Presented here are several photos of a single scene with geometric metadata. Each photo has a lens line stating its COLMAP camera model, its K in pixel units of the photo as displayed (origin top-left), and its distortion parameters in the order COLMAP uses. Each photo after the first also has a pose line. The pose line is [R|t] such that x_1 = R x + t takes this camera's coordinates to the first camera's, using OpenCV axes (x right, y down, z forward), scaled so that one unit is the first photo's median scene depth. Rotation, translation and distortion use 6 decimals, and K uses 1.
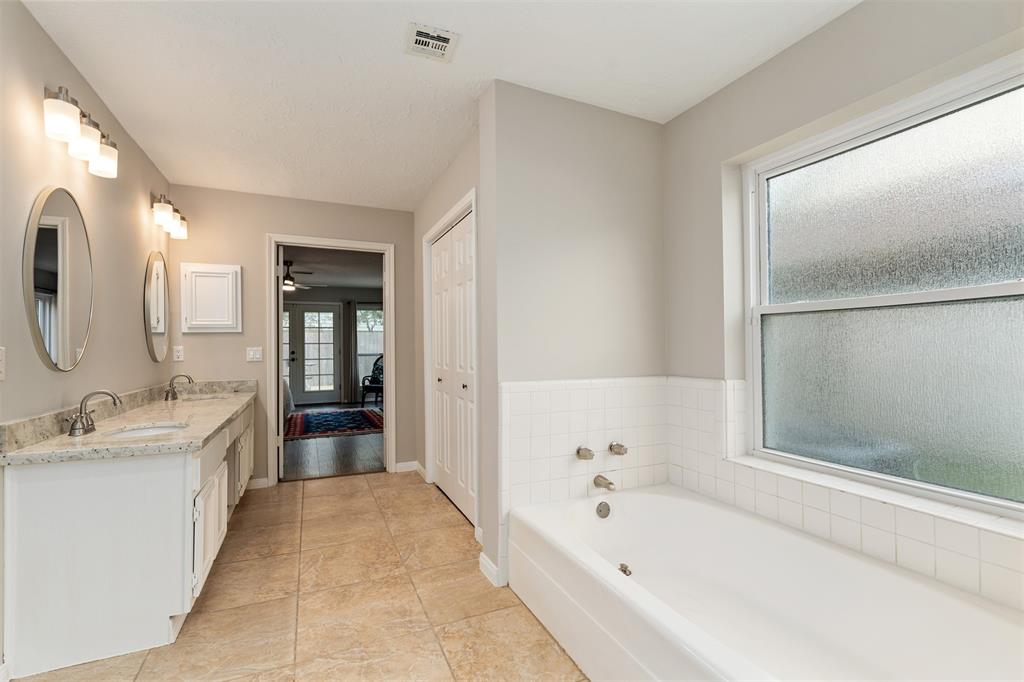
lens RADIAL K [[477.3, 0, 512.0], [0, 477.3, 341.0], [0, 0, 1]] dist [-0.001133, -0.000248]
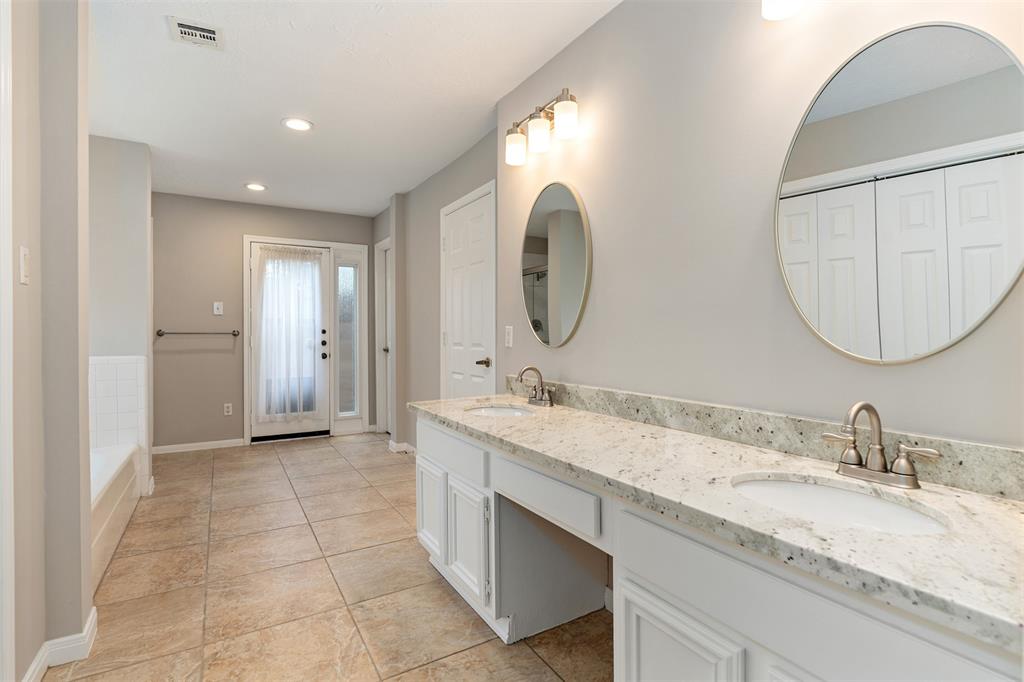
lens RADIAL K [[497.2, 0, 514.0], [0, 497.2, 325.4], [0, 0, 1]] dist [-0.000006, -0.000377]
pose [[-0.991208, 0.009687, -0.131959, -0.655797], [0.013470, 0.999523, -0.027803, 0.036749], [0.131626, -0.029336, -0.990865, 2.026831]]
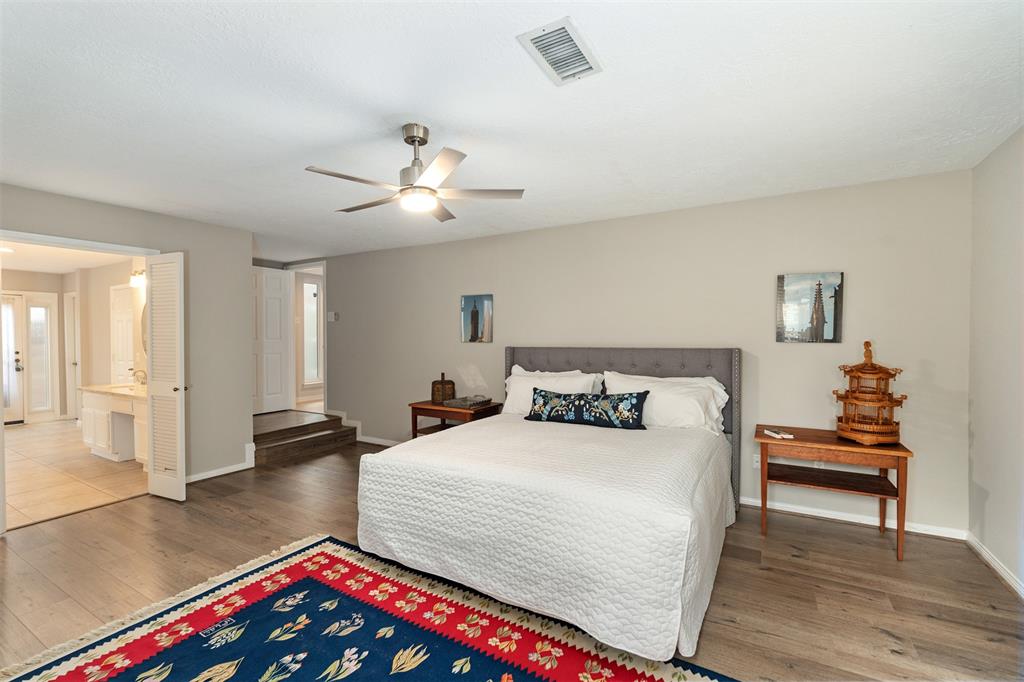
lens RADIAL K [[448.4, 0, 512.0], [0, 448.4, 341.0], [0, 0, 1]] dist [-0.002836, -0.000472]
pose [[-0.809277, 0.016892, -0.587185, -1.067609], [0.021969, 0.999758, -0.001517, -0.017481], [0.587017, -0.014127, -0.809452, 4.289668]]
